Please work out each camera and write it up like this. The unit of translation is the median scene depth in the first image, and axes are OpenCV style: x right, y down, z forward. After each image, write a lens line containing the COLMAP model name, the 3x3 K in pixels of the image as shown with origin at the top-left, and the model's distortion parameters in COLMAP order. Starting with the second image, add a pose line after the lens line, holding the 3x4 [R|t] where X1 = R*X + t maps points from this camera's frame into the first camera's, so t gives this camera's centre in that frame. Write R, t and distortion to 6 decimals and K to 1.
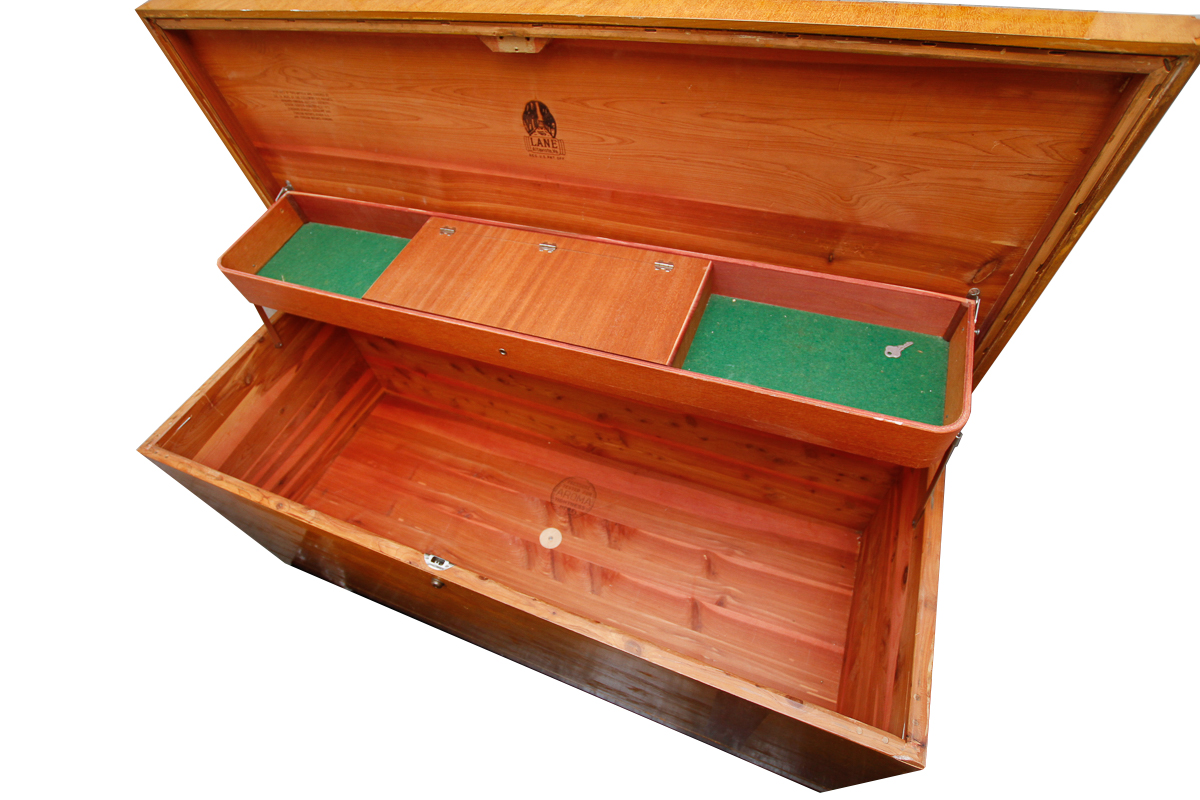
lens RADIAL K [[566.8, 0, 600.8], [0, 566.8, 407.6], [0, 0, 1]] dist [-0.027413, 0.000205]
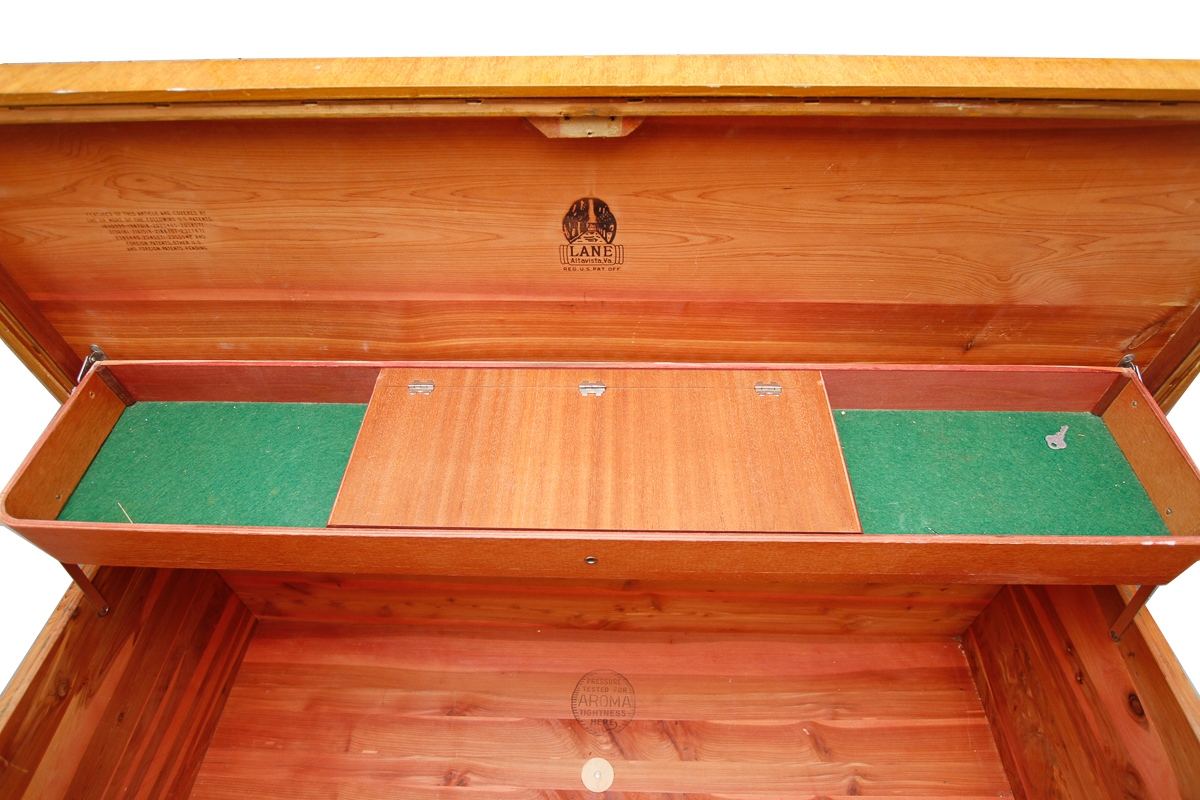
lens RADIAL K [[675.8, 0, 598.5], [0, 675.8, 406.8], [0, 0, 1]] dist [-0.022590, 0.003093]
pose [[0.933732, -0.192725, 0.301664, -0.359572], [0.227114, 0.970319, -0.083072, -0.200204], [-0.276700, 0.146079, 0.949788, 0.220305]]
